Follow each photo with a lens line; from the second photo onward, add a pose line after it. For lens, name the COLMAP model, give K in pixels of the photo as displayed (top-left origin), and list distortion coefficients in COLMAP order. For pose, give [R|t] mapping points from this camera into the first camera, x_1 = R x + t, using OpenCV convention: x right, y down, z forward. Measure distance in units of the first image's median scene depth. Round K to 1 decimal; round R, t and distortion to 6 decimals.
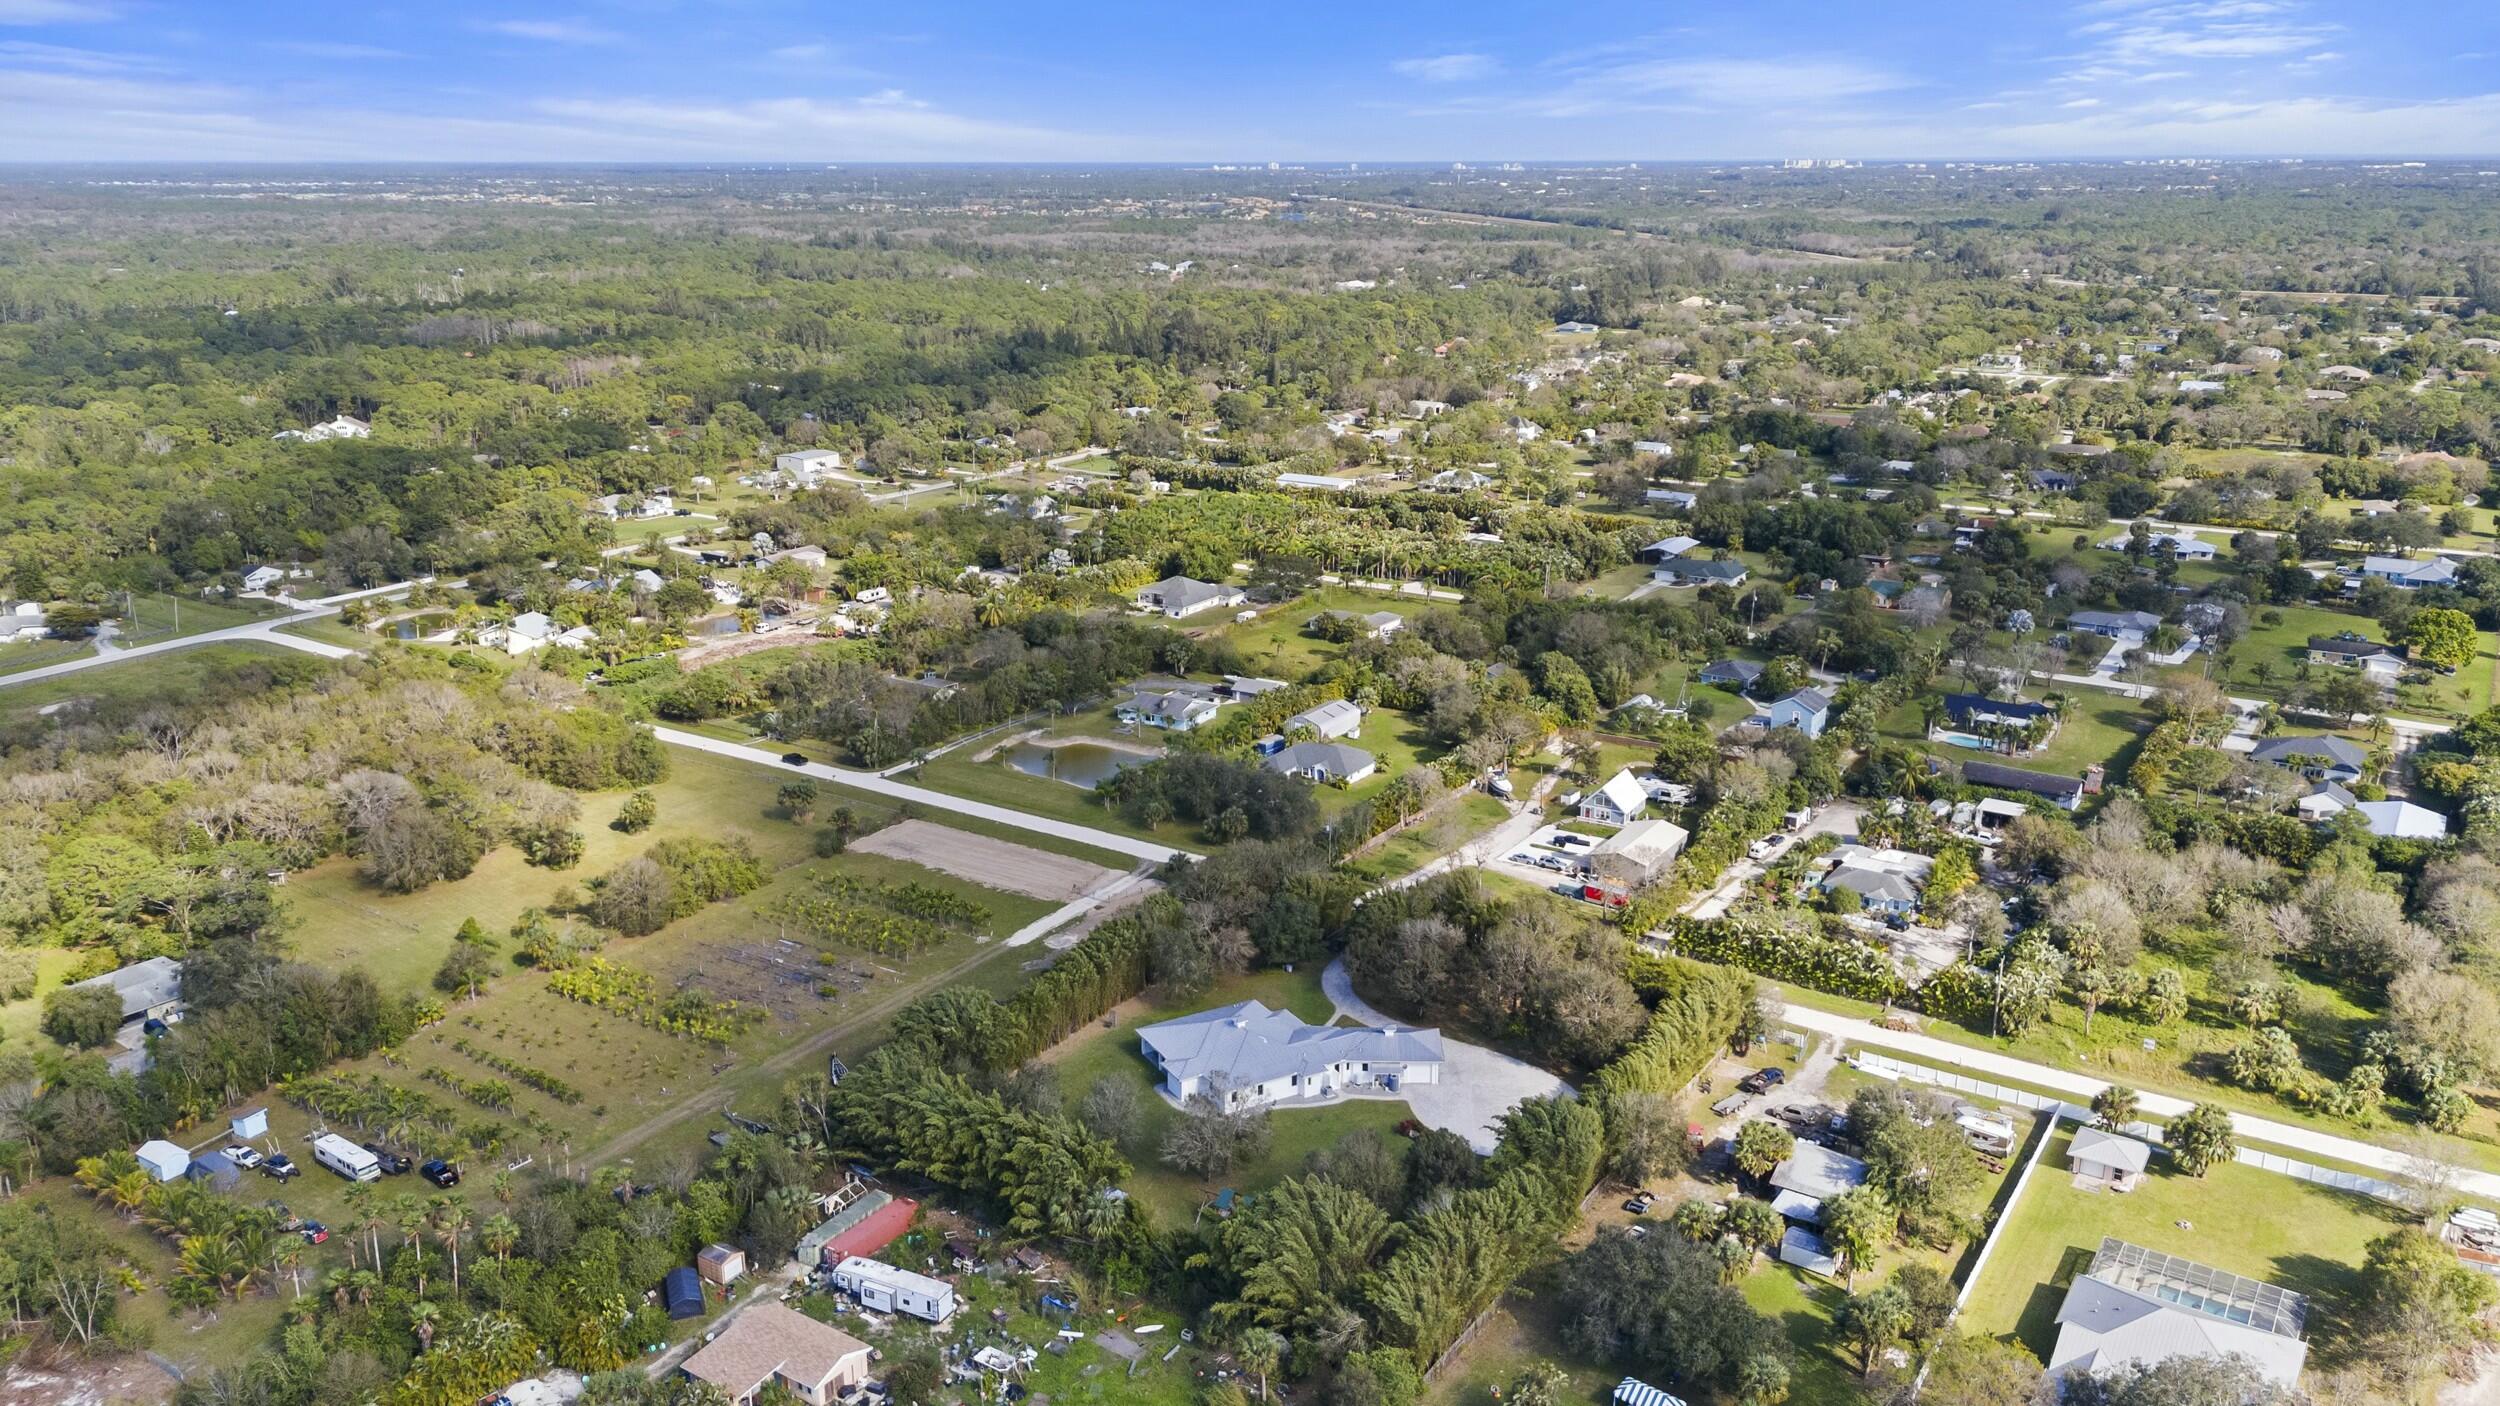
lens RADIAL K [[1847.0, 0, 1258.3], [0, 1847.0, 762.4], [0, 0, 1]] dist [0.106661, -0.138509]
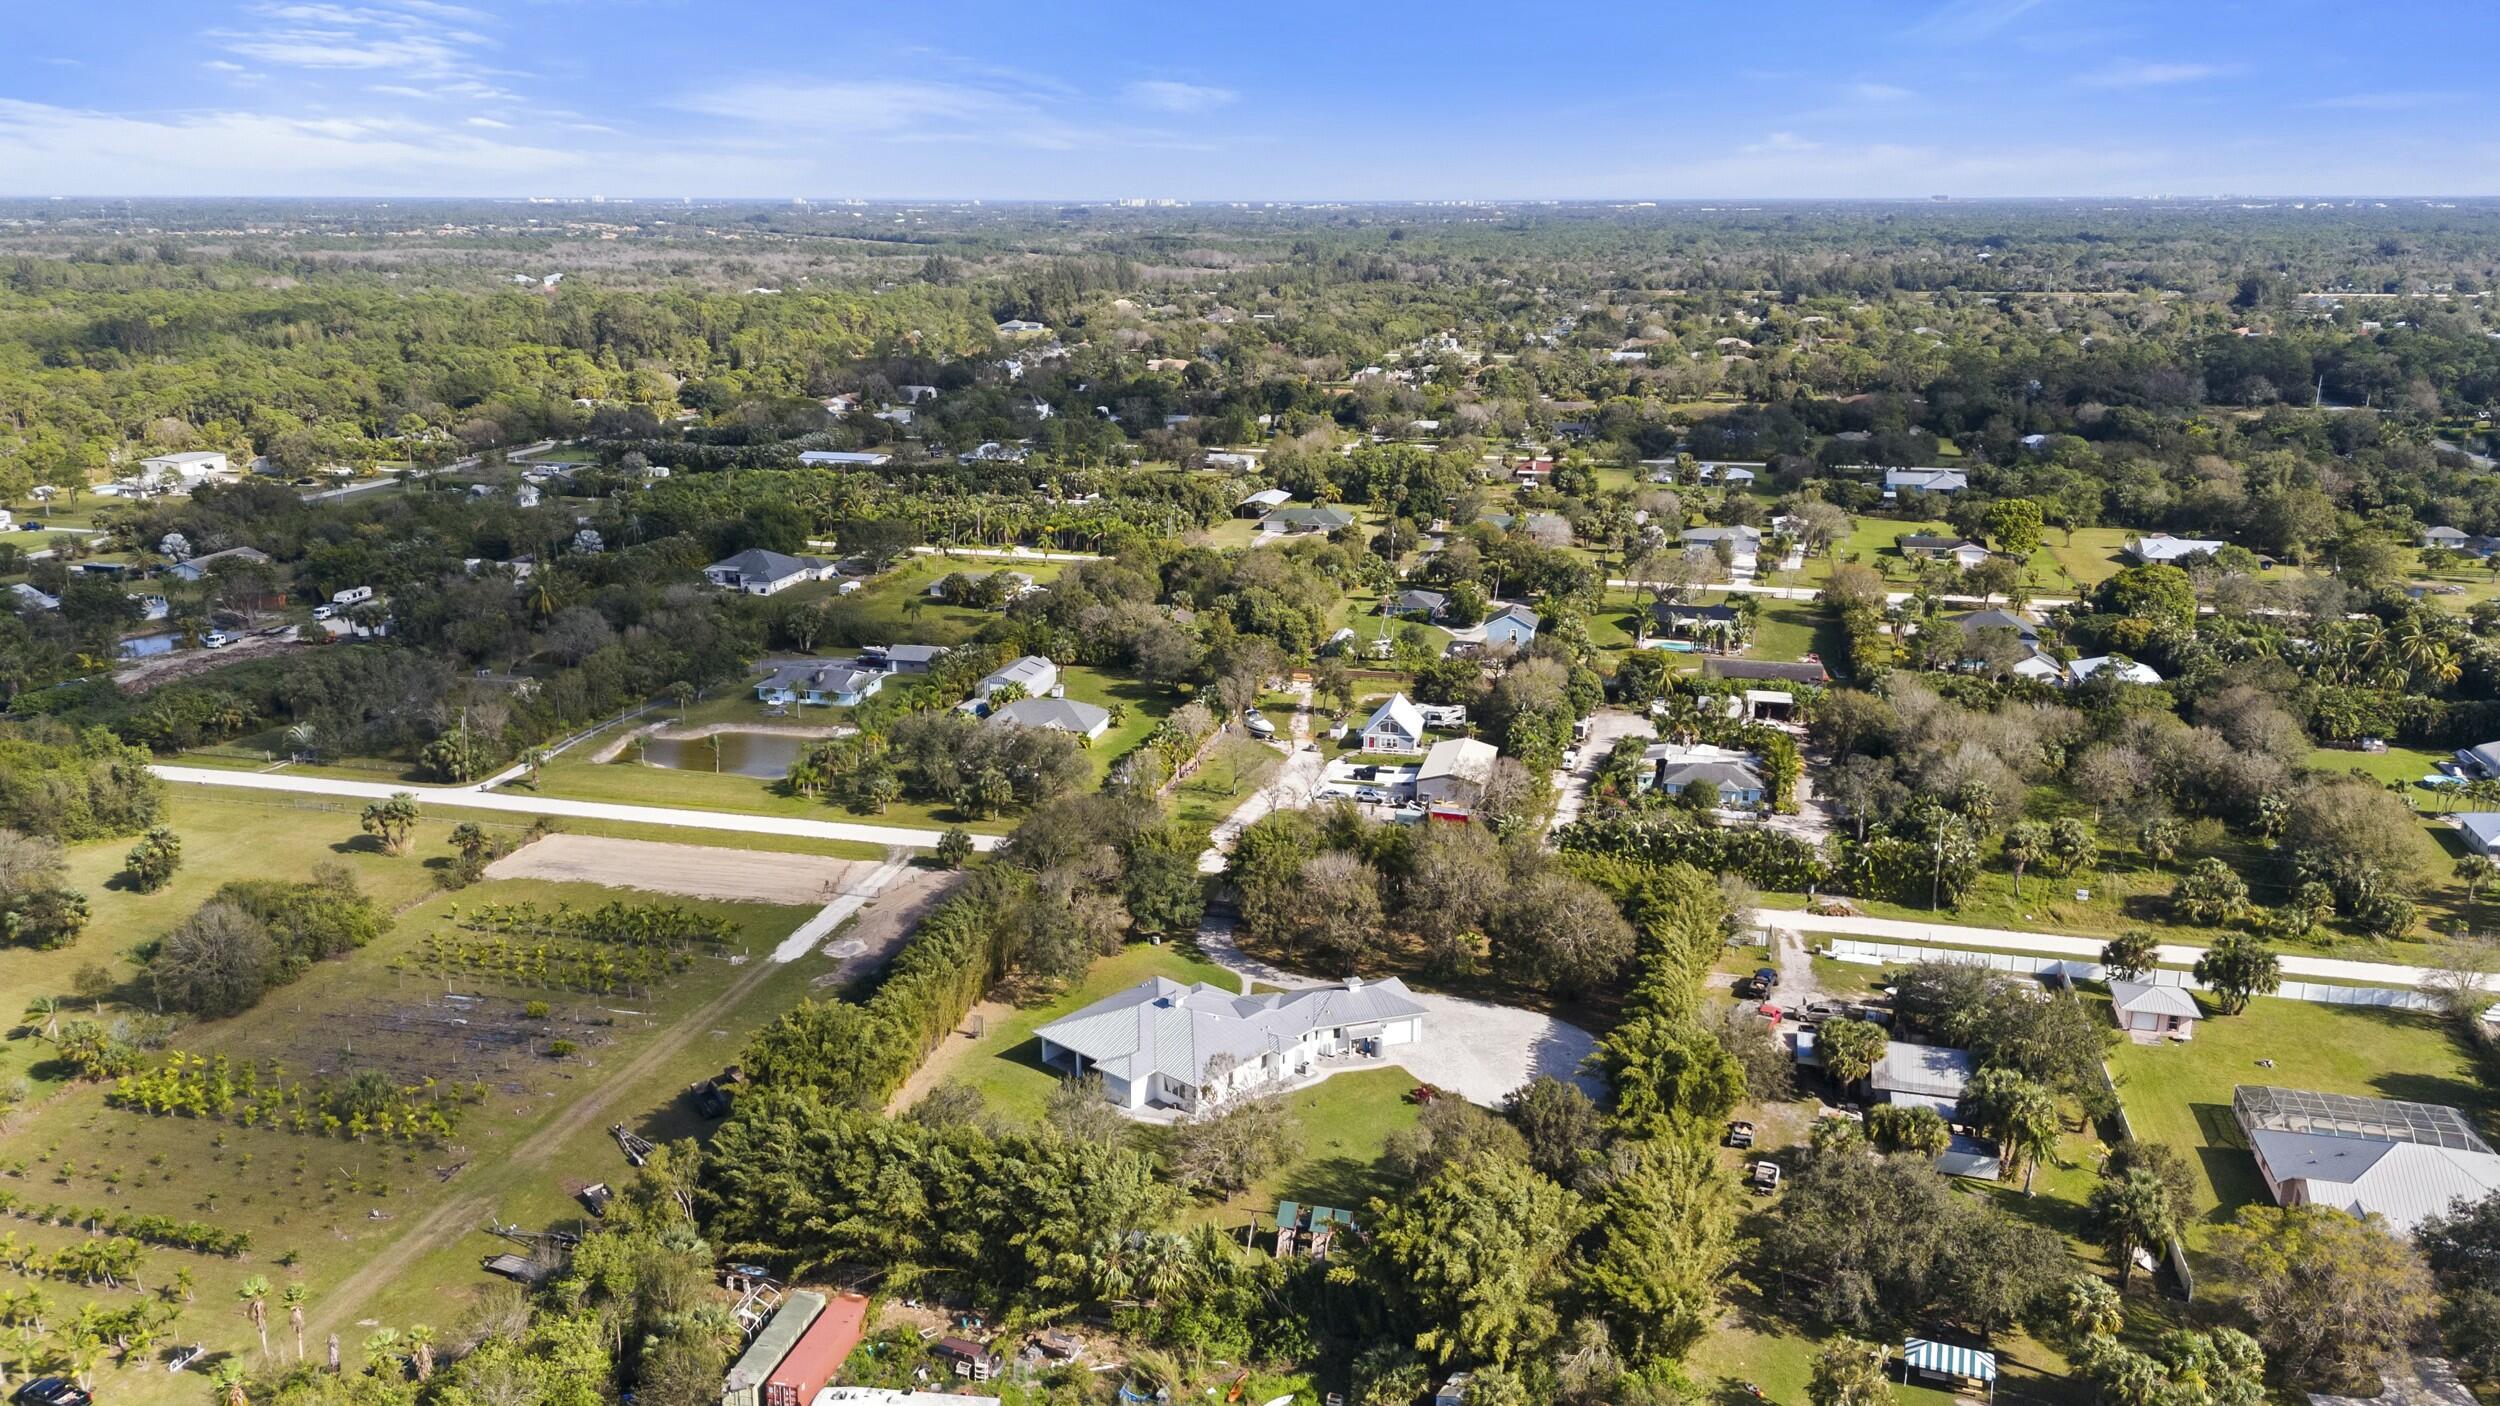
lens RADIAL K [[1847.0, 0, 1258.3], [0, 1847.0, 762.4], [0, 0, 1]] dist [0.106661, -0.138509]
pose [[0.944140, -0.095012, 0.315551, -0.153934], [0.101048, 0.994878, -0.002783, 0.033284], [-0.313670, 0.034513, 0.948905, 0.175445]]
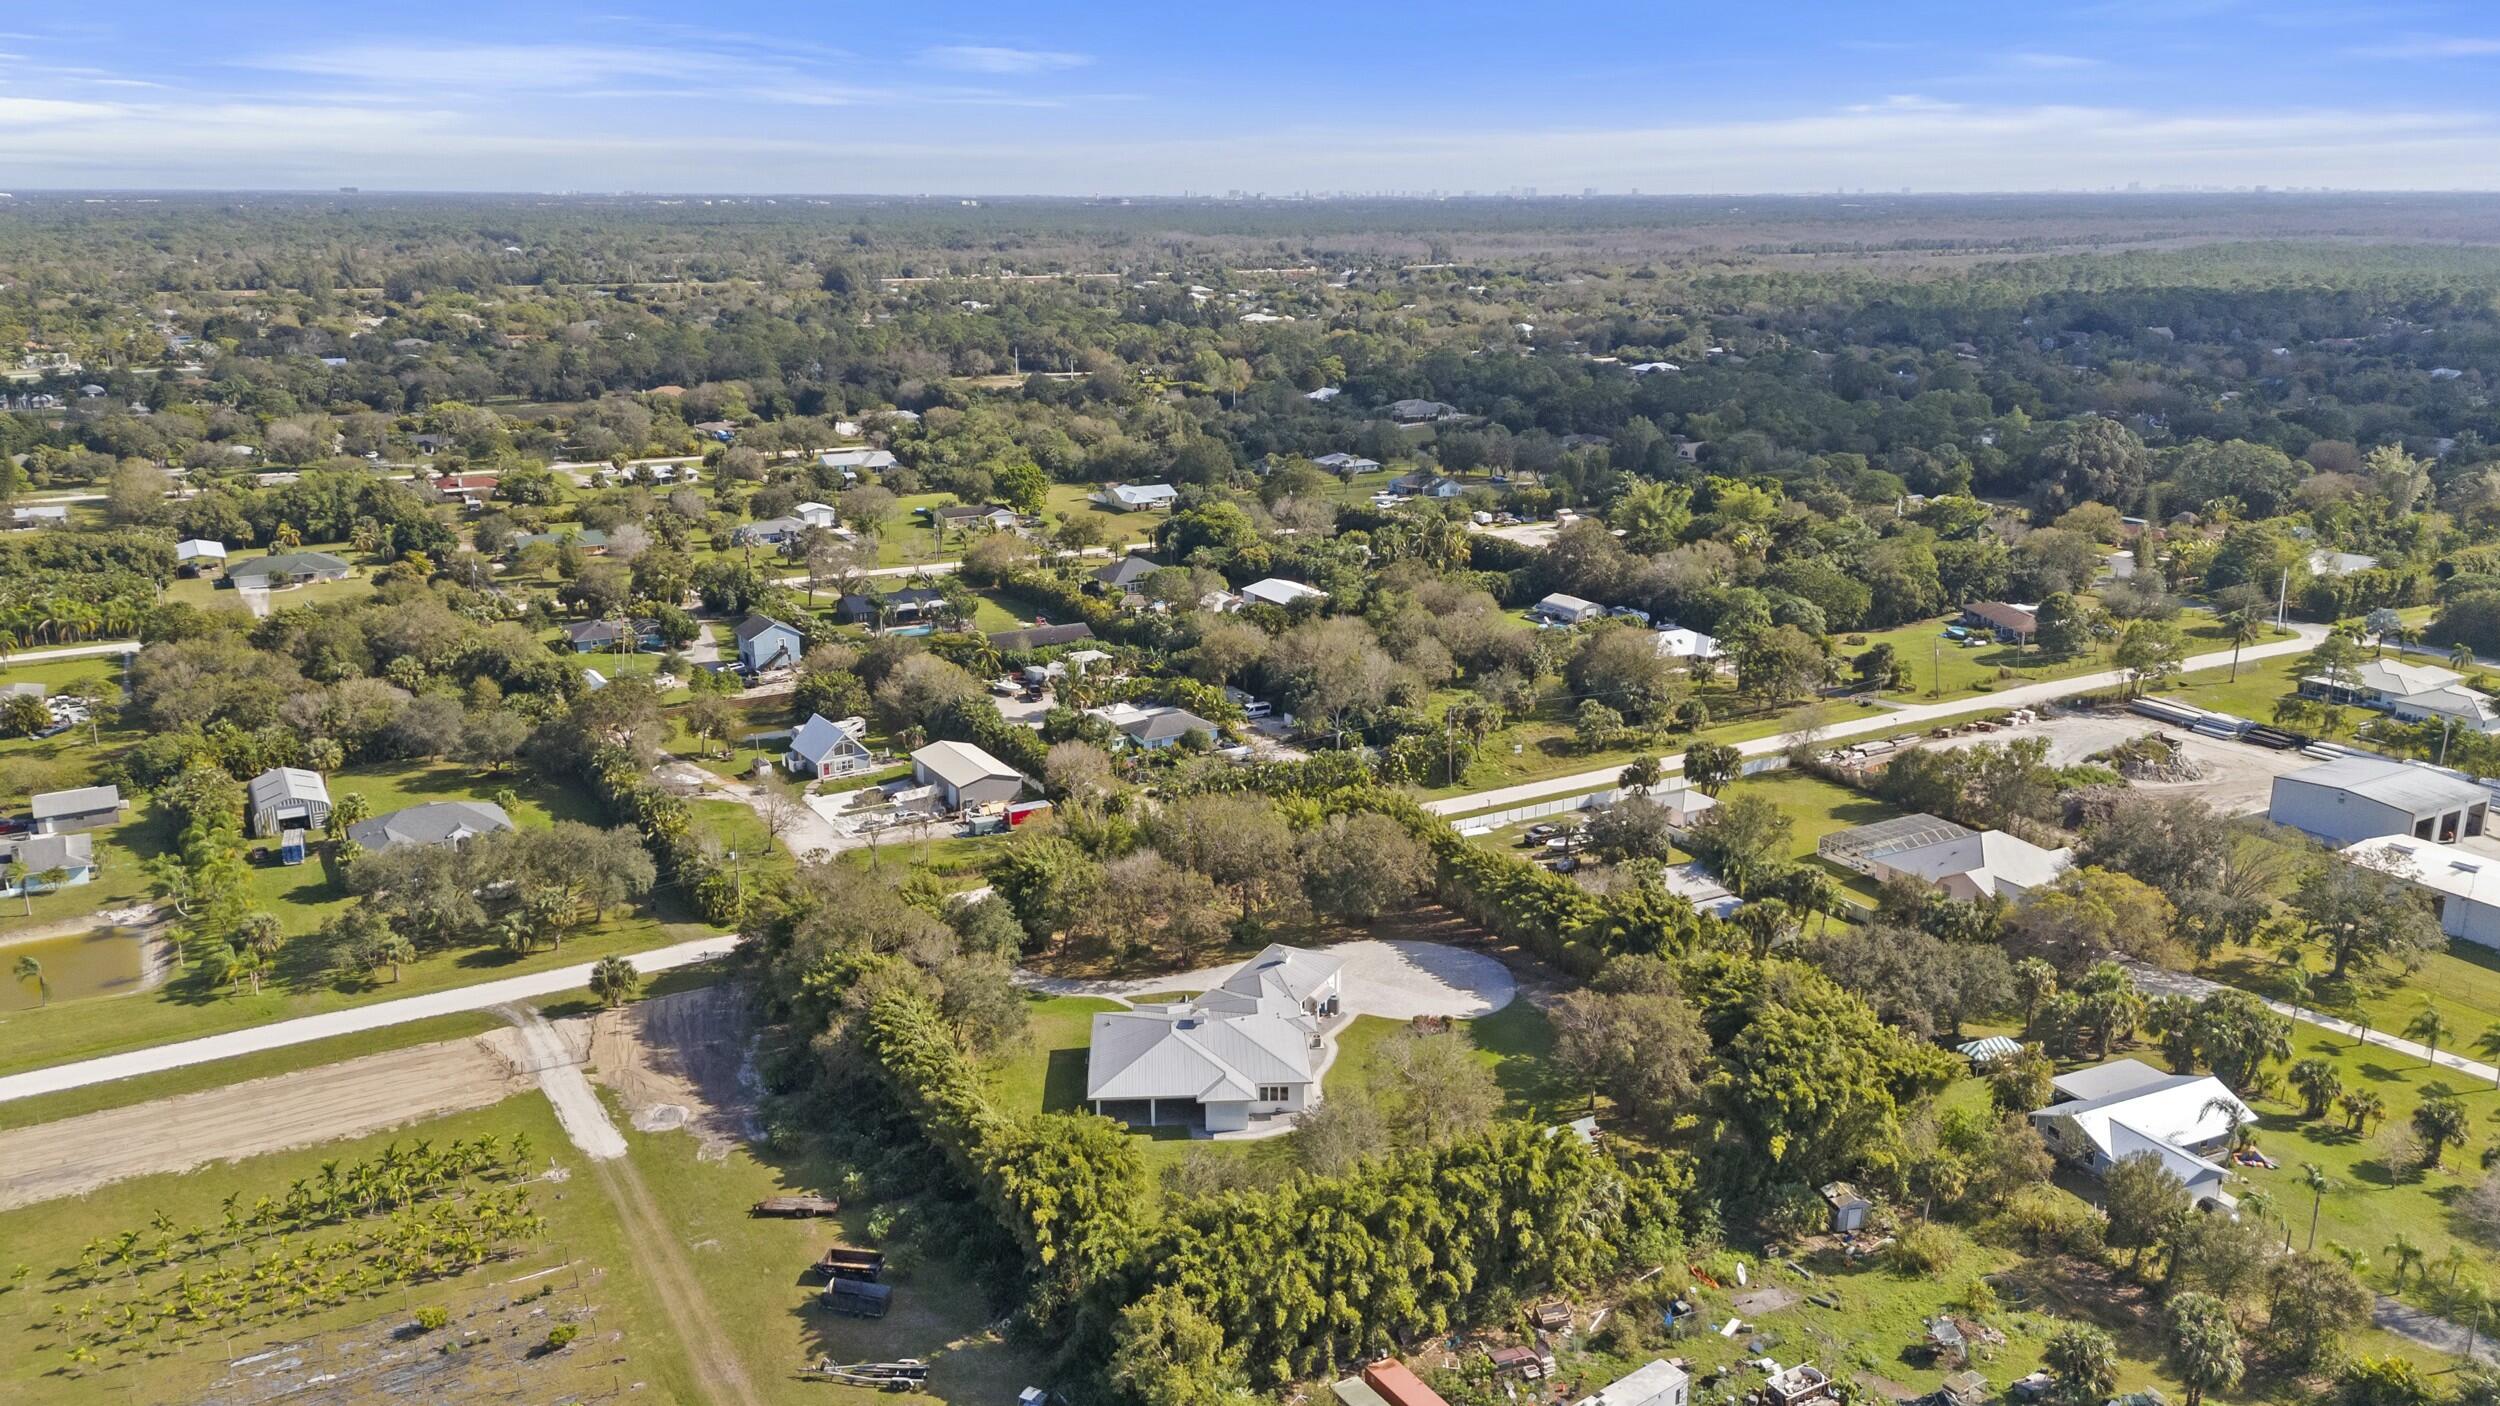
lens RADIAL K [[1847.0, 0, 1258.3], [0, 1847.0, 762.4], [0, 0, 1]] dist [0.106661, -0.138509]
pose [[0.459504, -0.267191, 0.847033, -0.422035], [0.286290, 0.947333, 0.143522, -0.038167], [-0.840770, 0.176548, 0.511798, 0.417335]]
